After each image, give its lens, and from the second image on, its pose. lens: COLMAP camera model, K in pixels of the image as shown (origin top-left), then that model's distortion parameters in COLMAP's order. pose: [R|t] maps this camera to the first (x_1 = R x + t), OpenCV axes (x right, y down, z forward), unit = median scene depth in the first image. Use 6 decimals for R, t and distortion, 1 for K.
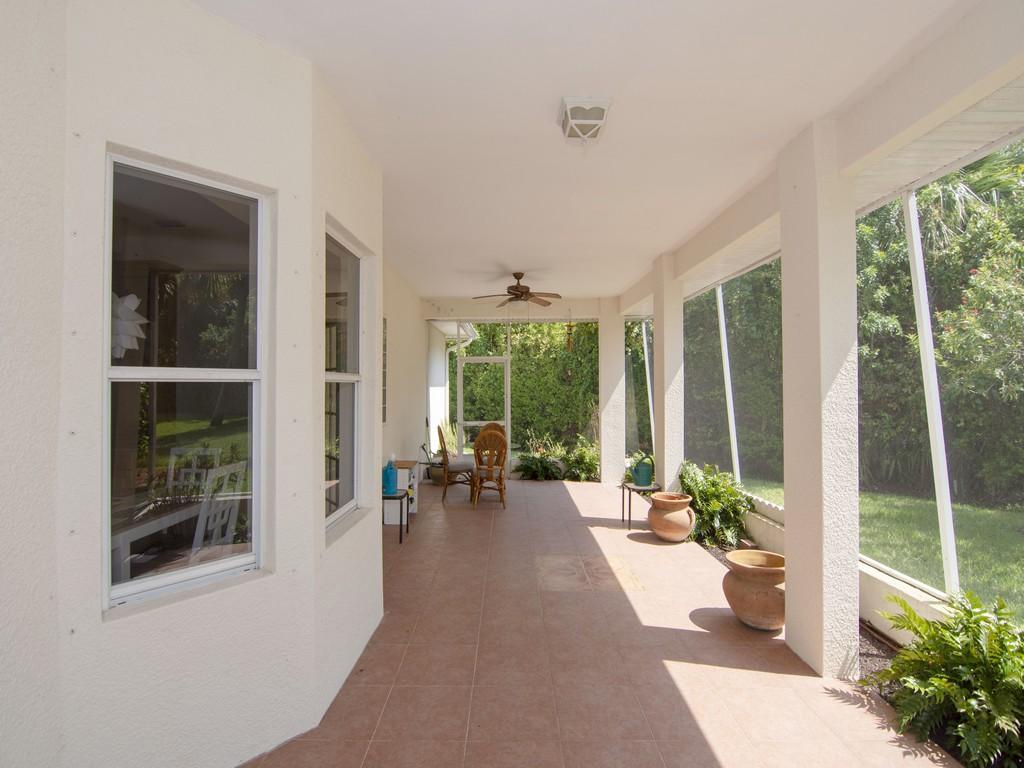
lens RADIAL K [[500.5, 0, 512.0], [0, 500.5, 384.0], [0, 0, 1]] dist [-0.002358, -0.012101]
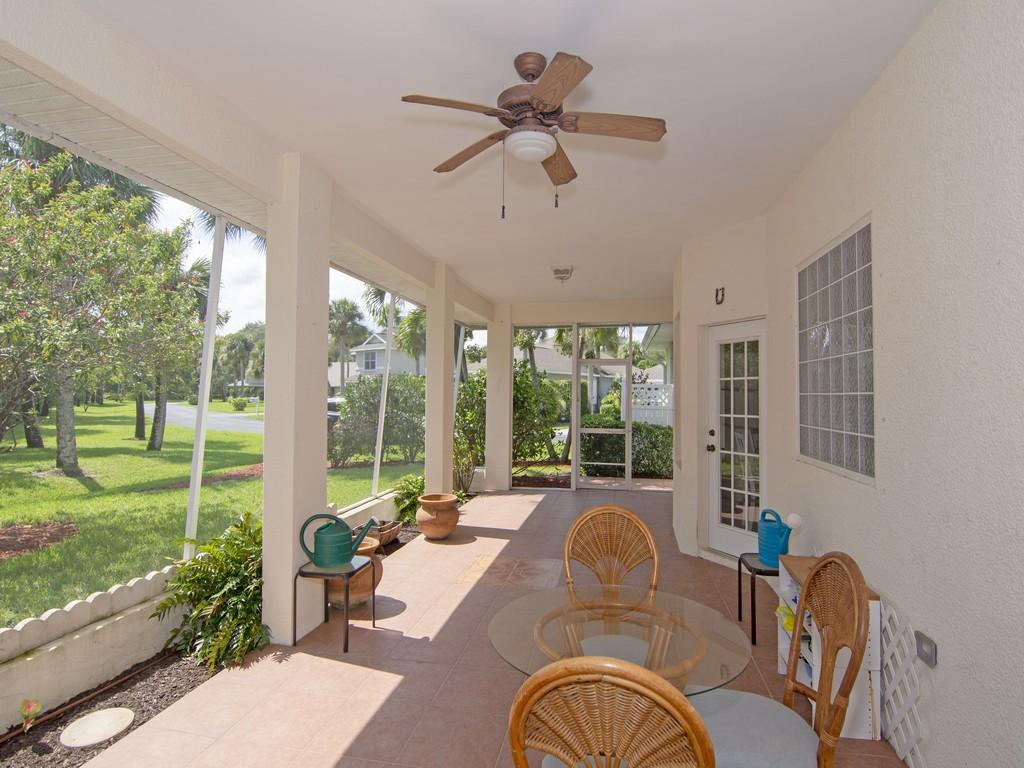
lens RADIAL K [[500.5, 0, 512.0], [0, 500.5, 384.0], [0, 0, 1]] dist [-0.002358, -0.012101]
pose [[-0.977104, 0.006162, 0.212673, -0.071167], [-0.001813, 0.999303, -0.037284, 0.028758], [-0.212754, -0.036816, -0.976412, 1.987660]]
